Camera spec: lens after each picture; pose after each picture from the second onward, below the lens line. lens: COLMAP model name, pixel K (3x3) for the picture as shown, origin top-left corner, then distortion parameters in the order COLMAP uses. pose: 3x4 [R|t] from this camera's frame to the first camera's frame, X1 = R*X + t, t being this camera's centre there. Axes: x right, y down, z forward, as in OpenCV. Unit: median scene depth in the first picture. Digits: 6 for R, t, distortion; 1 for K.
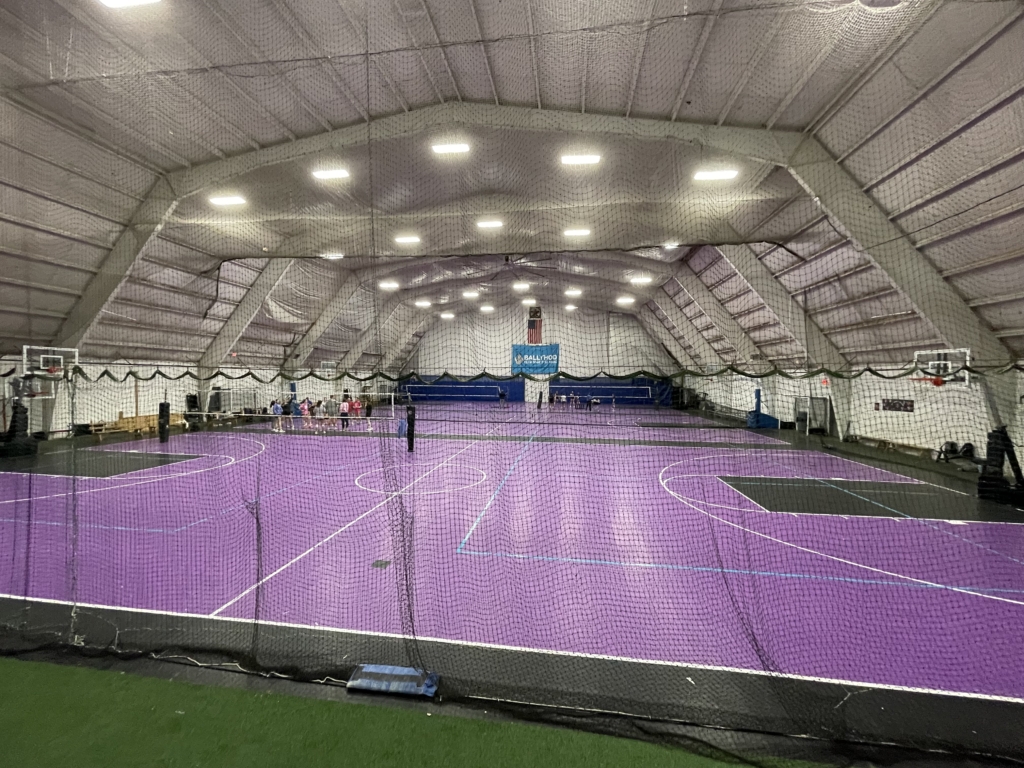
lens RADIAL K [[411.0, 0, 512.2], [0, 411.0, 382.0], [0, 0, 1]] dist [-0.000032, 0.000047]
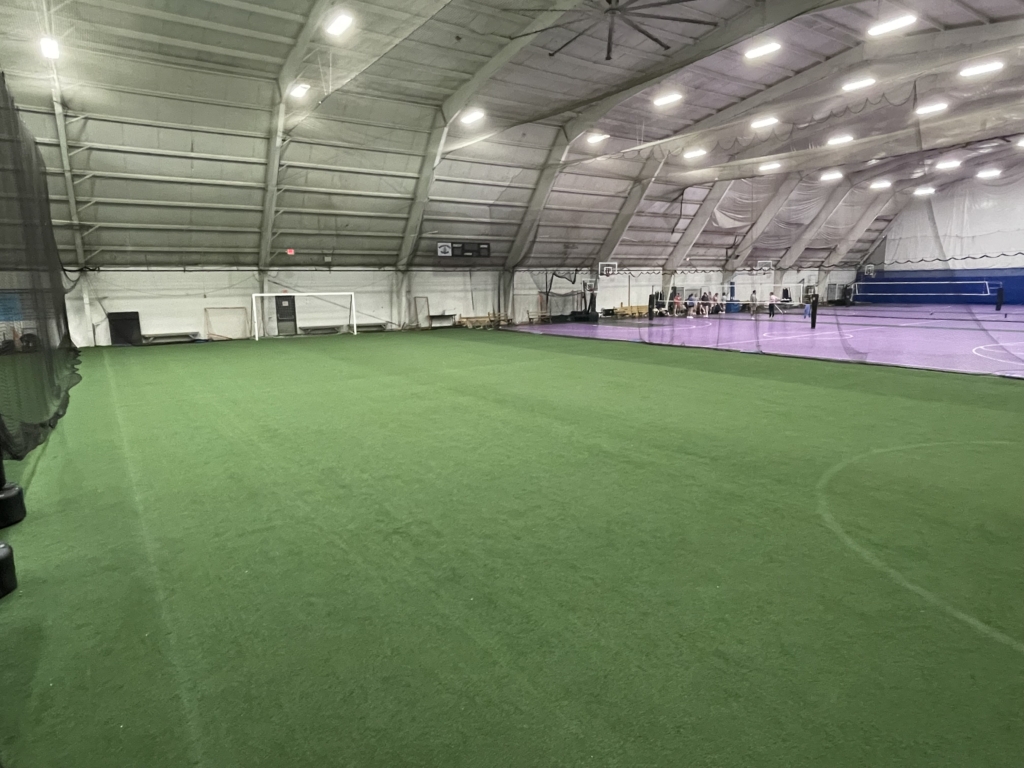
lens RADIAL K [[594.3, 0, 510.8], [0, 594.3, 385.8], [0, 0, 1]] dist [0.001063, 0.000133]
pose [[0.665864, 0.107869, -0.738234, 0.310473], [0.015848, 0.987225, 0.158545, 0.016590], [0.745905, -0.117269, 0.655648, -0.582844]]
